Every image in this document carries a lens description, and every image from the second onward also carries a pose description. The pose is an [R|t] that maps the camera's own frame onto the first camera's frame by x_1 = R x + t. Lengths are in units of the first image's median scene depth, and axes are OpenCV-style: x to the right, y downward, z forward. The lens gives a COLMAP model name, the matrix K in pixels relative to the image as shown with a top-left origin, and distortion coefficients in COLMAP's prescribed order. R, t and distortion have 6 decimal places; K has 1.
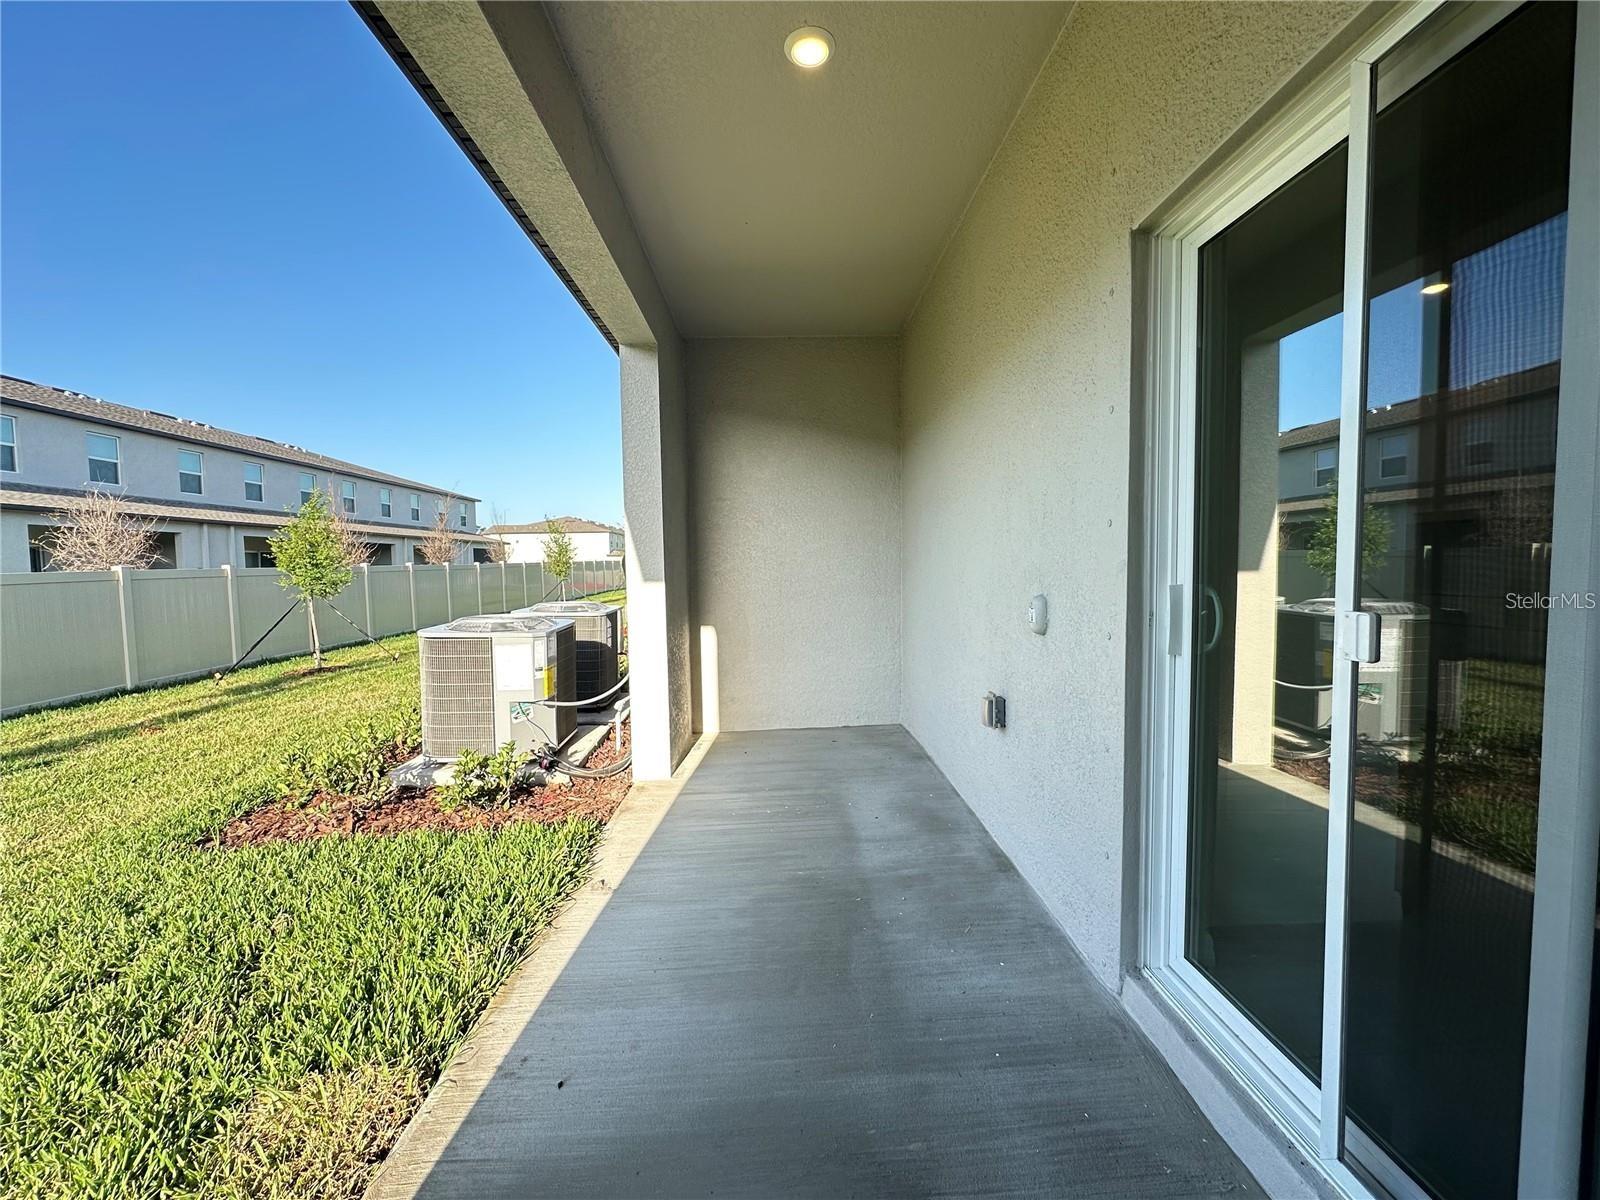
lens RADIAL K [[639.1, 0, 801.7], [0, 639.1, 596.7], [0, 0, 1]] dist [-0.000577, -0.000535]
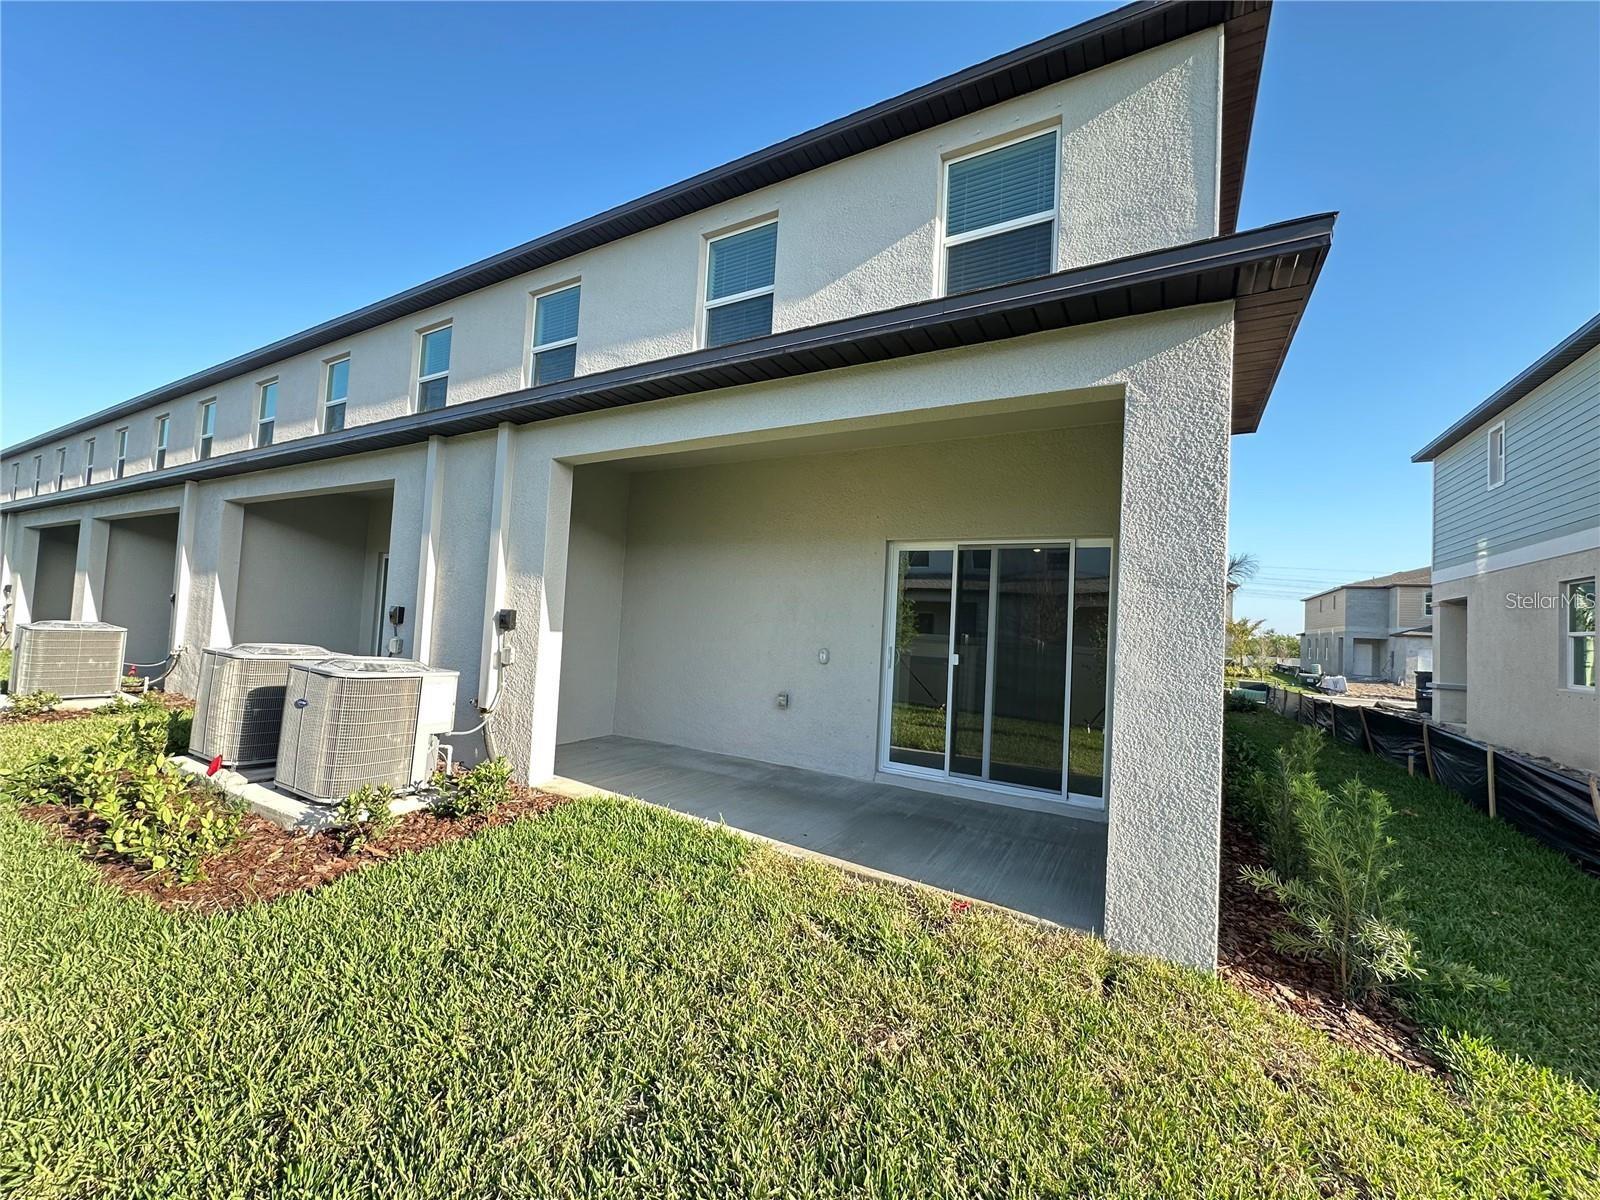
lens RADIAL K [[639.1, 0, 802.0], [0, 639.1, 599.6], [0, 0, 1]] dist [-0.000577, -0.000535]
pose [[0.517396, 0.080845, 0.851919, -1.572276], [-0.017874, 0.996331, -0.083694, 0.015430], [-0.855559, 0.028075, 0.516943, -0.208335]]
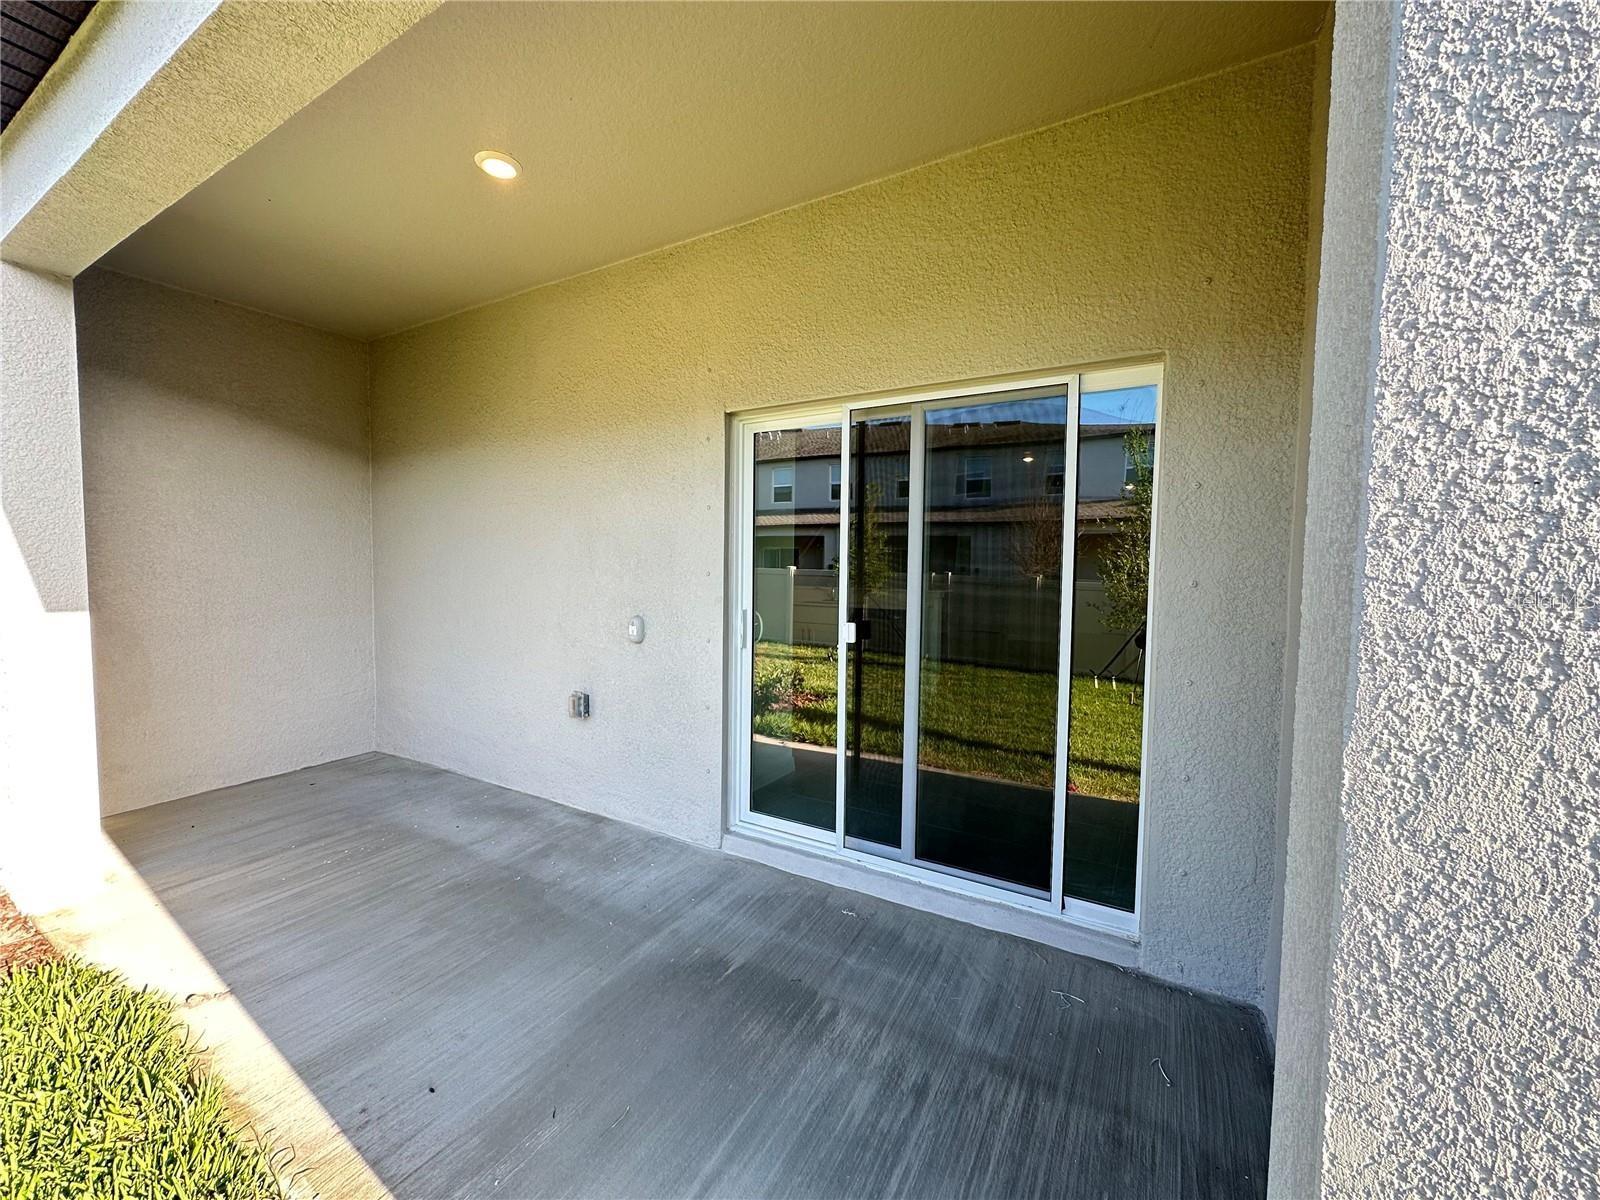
lens RADIAL K [[639.1, 0, 796.8], [0, 639.1, 596.1], [0, 0, 1]] dist [-0.000577, -0.000535]
pose [[0.527502, -0.013263, 0.849450, -0.564547], [0.020187, 0.999791, 0.003075, -0.038573], [-0.849314, 0.015526, 0.527660, -0.064208]]
